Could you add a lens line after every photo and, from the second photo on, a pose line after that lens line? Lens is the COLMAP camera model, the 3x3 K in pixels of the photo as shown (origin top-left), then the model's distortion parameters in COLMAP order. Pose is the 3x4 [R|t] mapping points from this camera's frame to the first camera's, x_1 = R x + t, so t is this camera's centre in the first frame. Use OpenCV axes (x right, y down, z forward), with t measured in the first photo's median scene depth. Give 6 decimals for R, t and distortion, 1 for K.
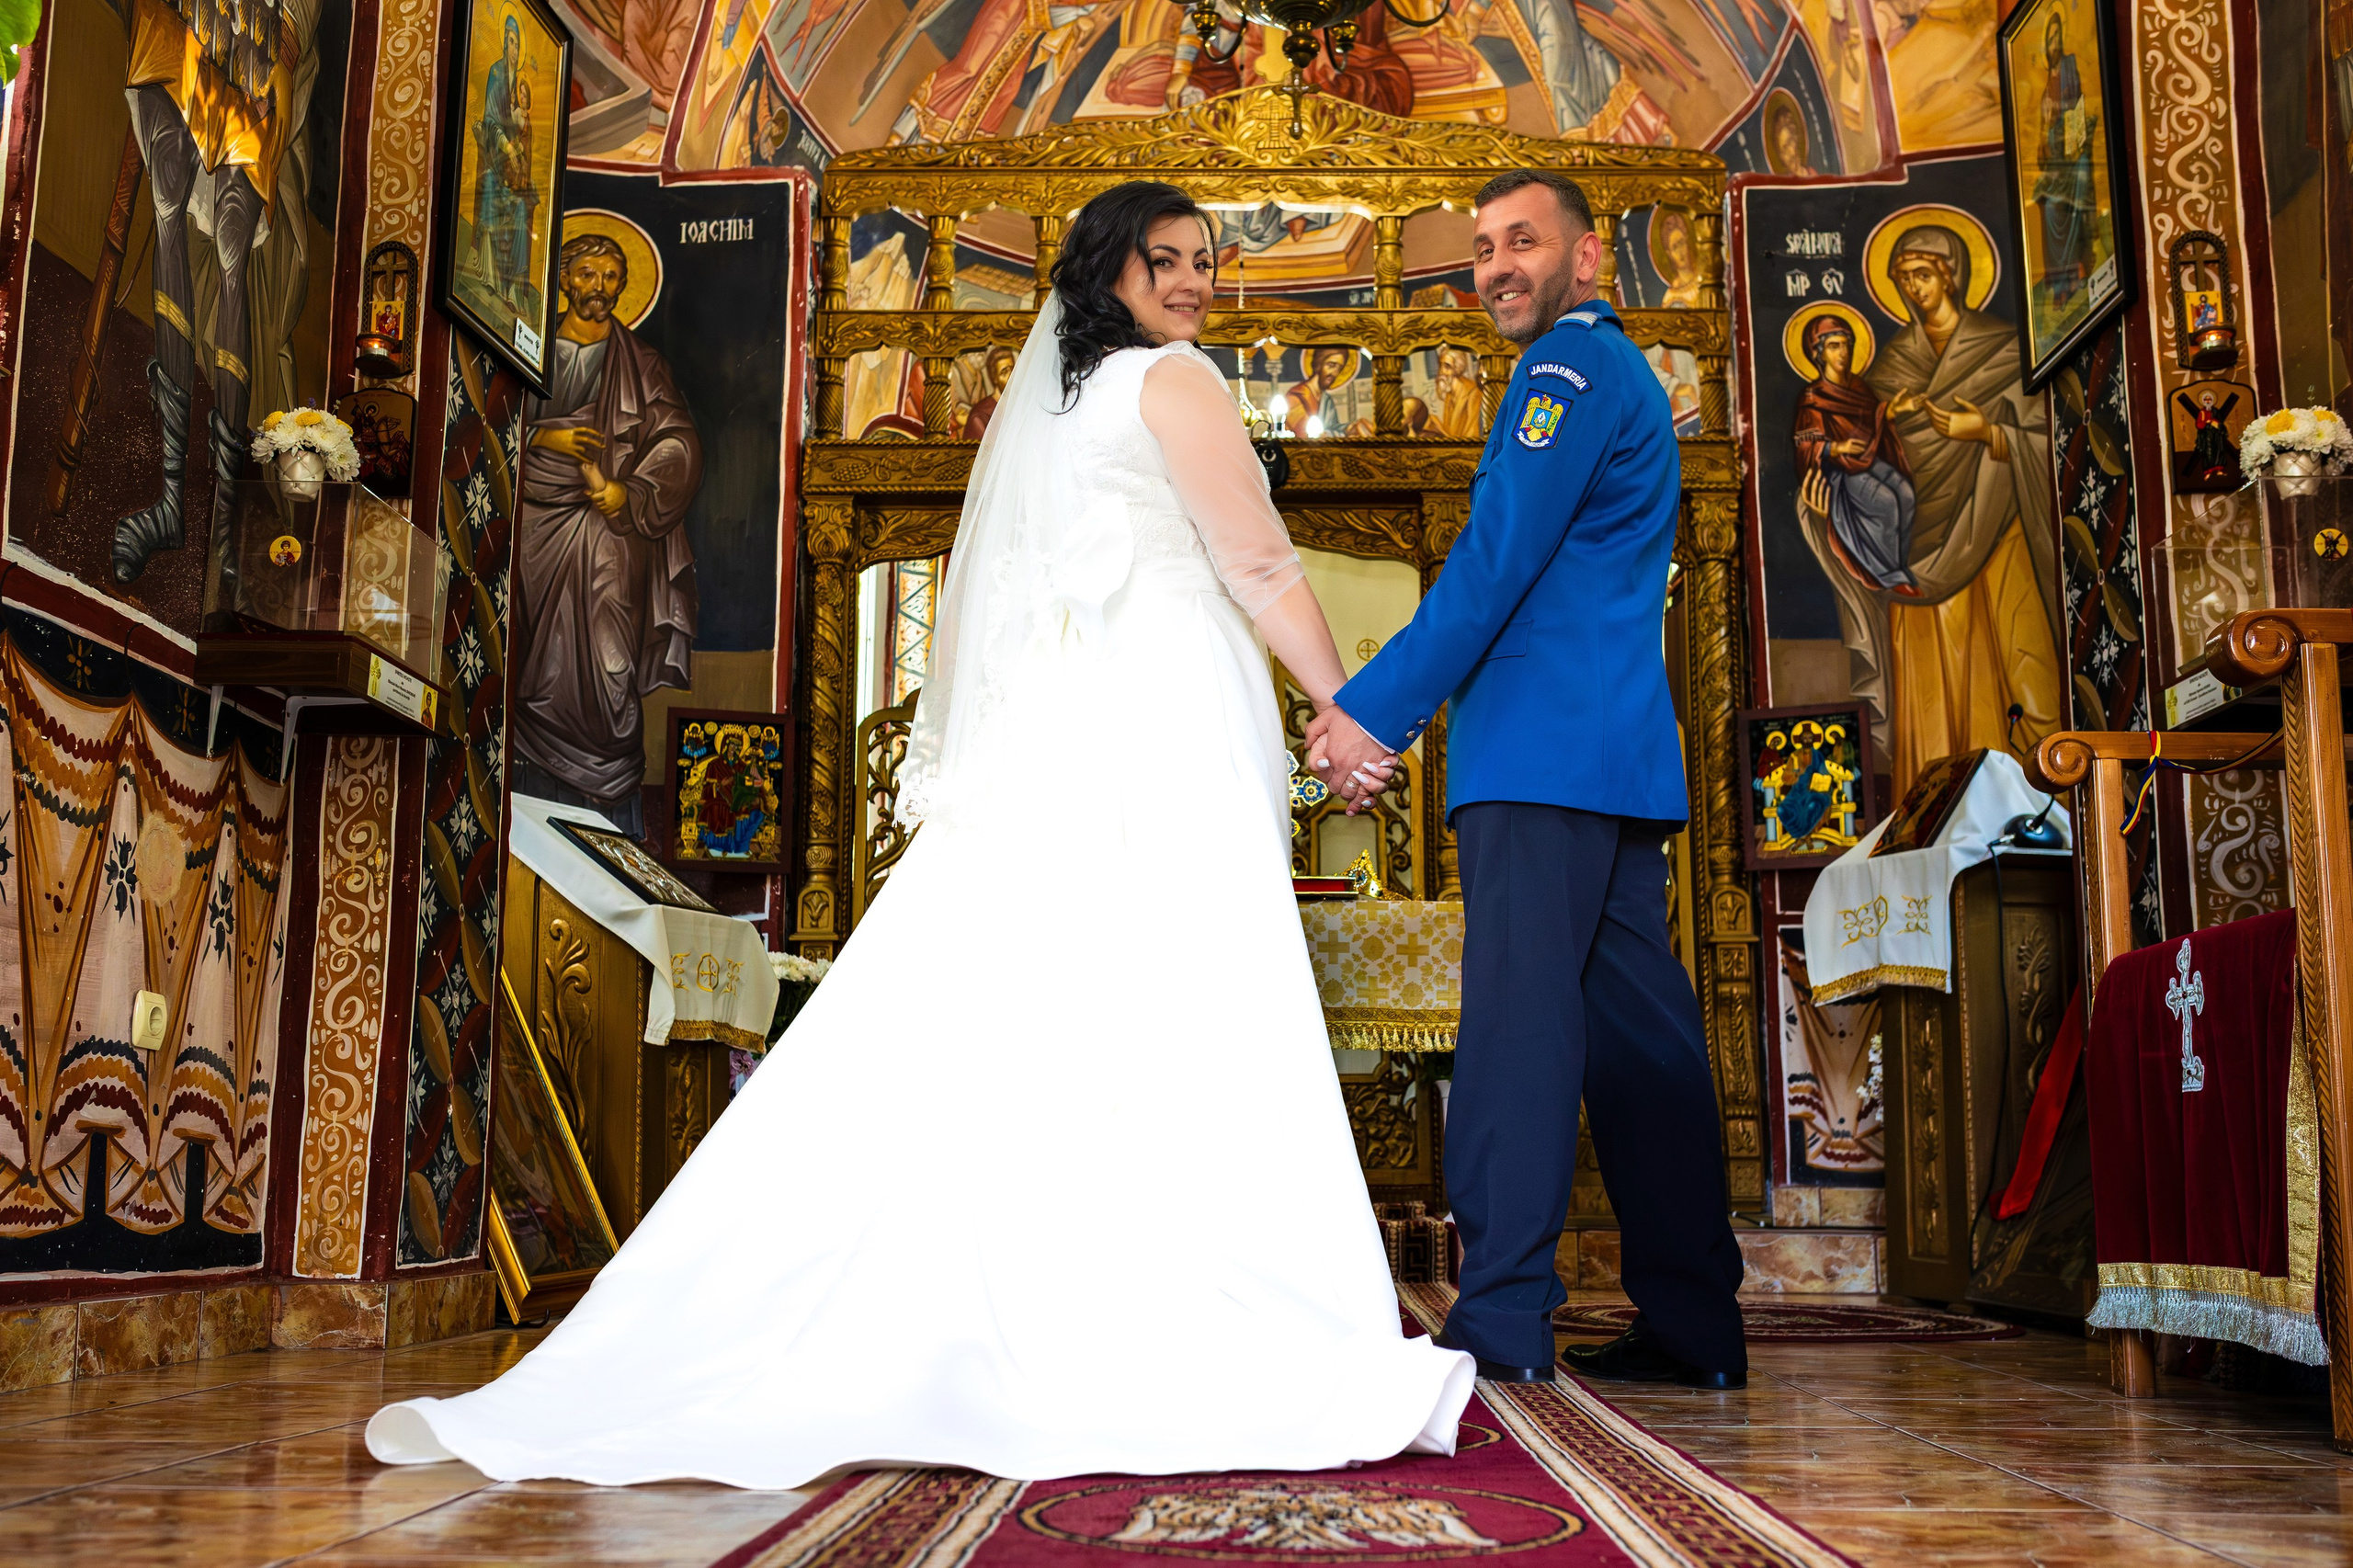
lens RADIAL K [[2306.7, 0, 1202.6], [0, 2306.7, 837.8], [0, 0, 1]] dist [0.002369, 0.010595]
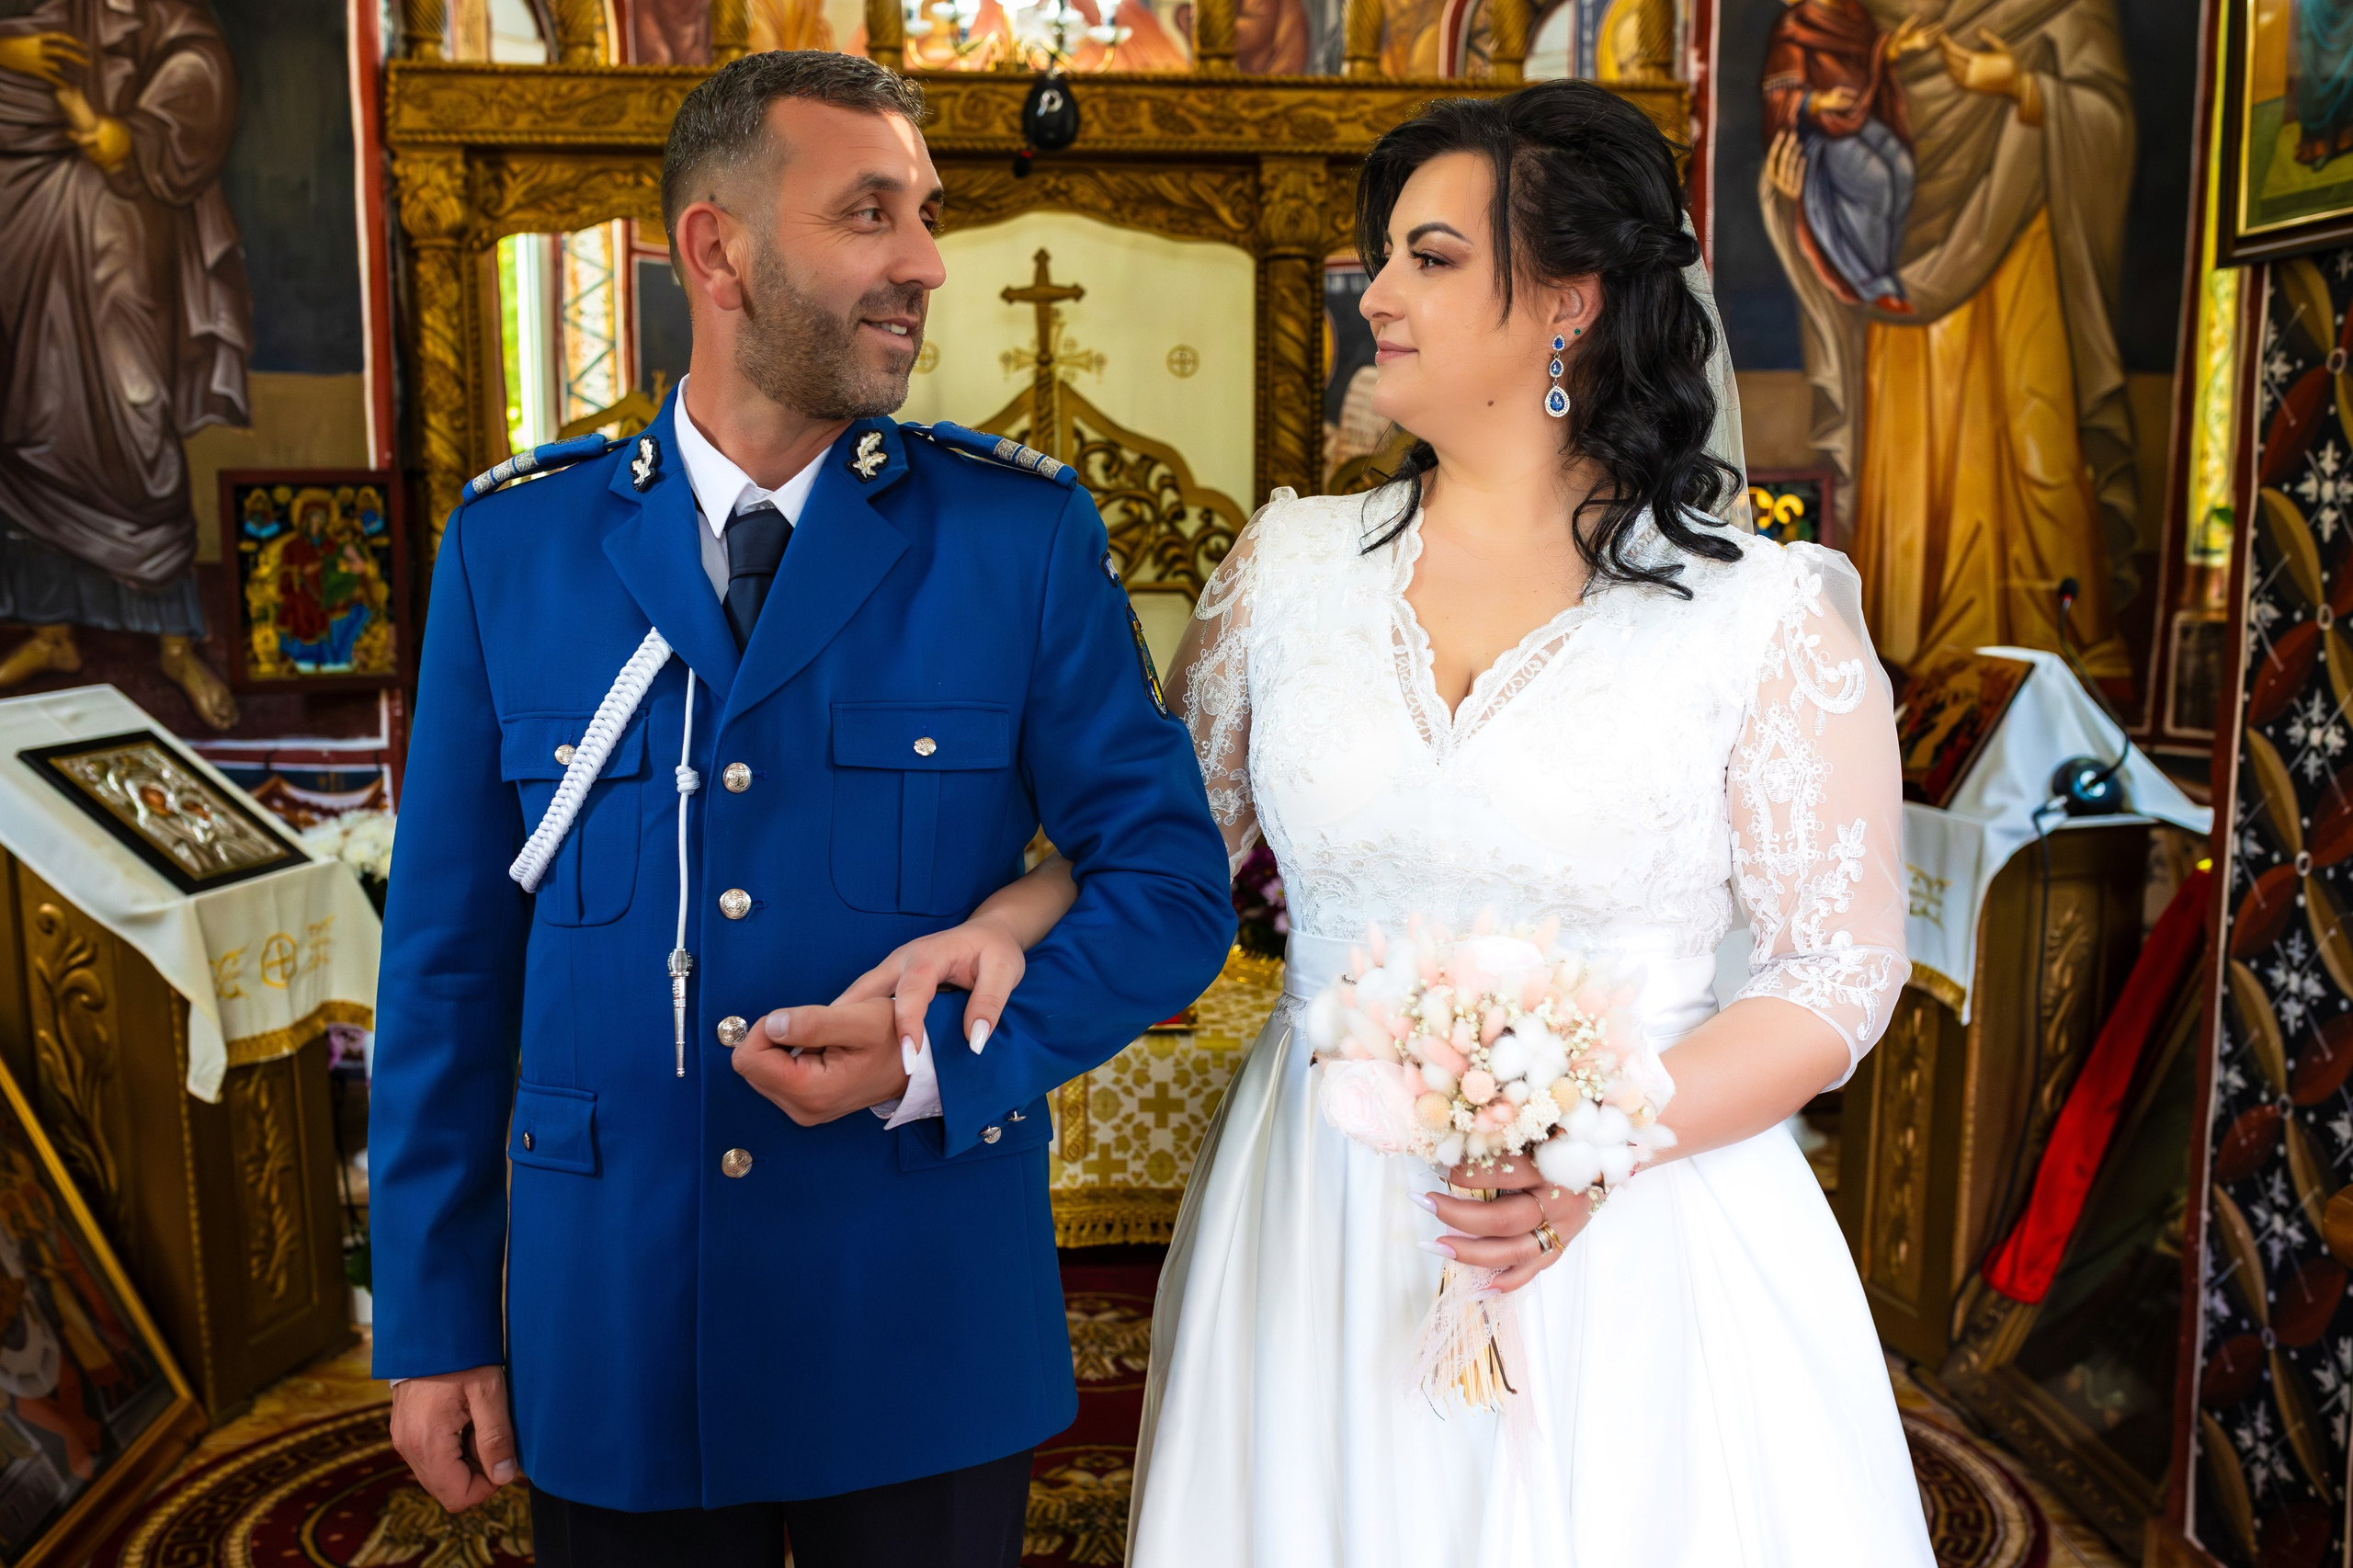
lens RADIAL K [[2253.5, 0, 1176.5], [0, 2253.5, 784.0], [0, 0, 1]] dist [-0.000849, 0.012251]
pose [[0.995590, -0.013767, 0.092798, -0.000328], [-0.014151, 0.955817, 0.293620, -0.169101], [-0.092740, -0.293638, 0.951407, 0.267049]]
